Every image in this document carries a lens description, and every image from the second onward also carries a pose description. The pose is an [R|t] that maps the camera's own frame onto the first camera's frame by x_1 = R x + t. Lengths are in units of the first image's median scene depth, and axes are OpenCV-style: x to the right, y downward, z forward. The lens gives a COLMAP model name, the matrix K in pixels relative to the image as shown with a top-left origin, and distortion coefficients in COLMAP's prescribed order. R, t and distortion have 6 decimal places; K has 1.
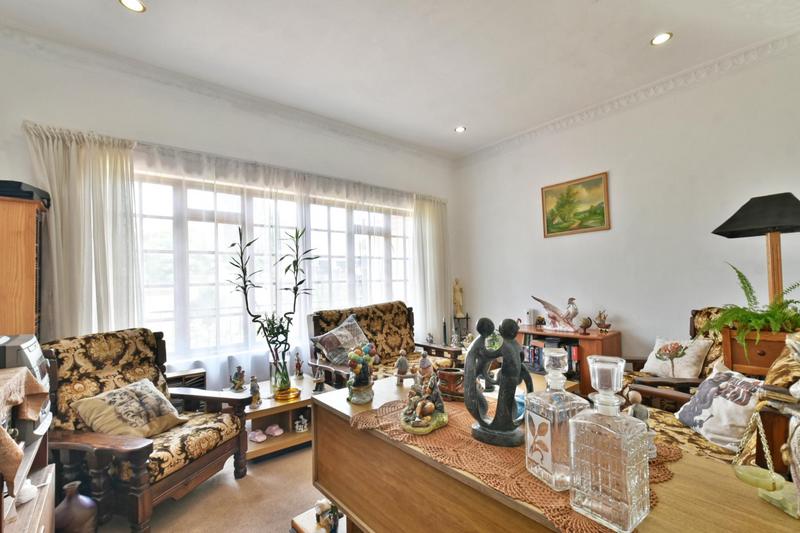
lens RADIAL K [[360.6, 0, 404.3], [0, 360.6, 268.8], [0, 0, 1]] dist [0.000637, 0.000604]
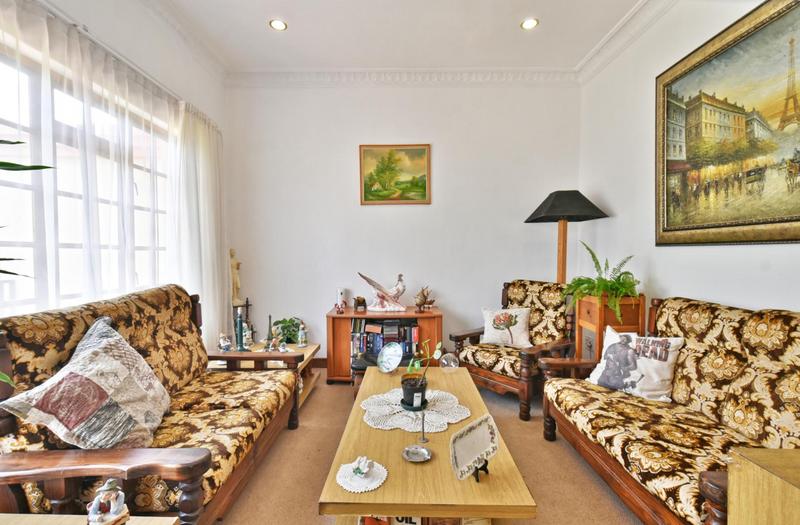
lens RADIAL K [[360.6, 0, 399.4], [0, 360.6, 265.7], [0, 0, 1]] dist [0.000637, 0.000604]
pose [[0.644809, 0.002745, 0.764339, -0.229511], [-0.041730, 0.998628, 0.031618, 0.030306], [-0.763204, -0.052284, 0.644039, 0.411935]]
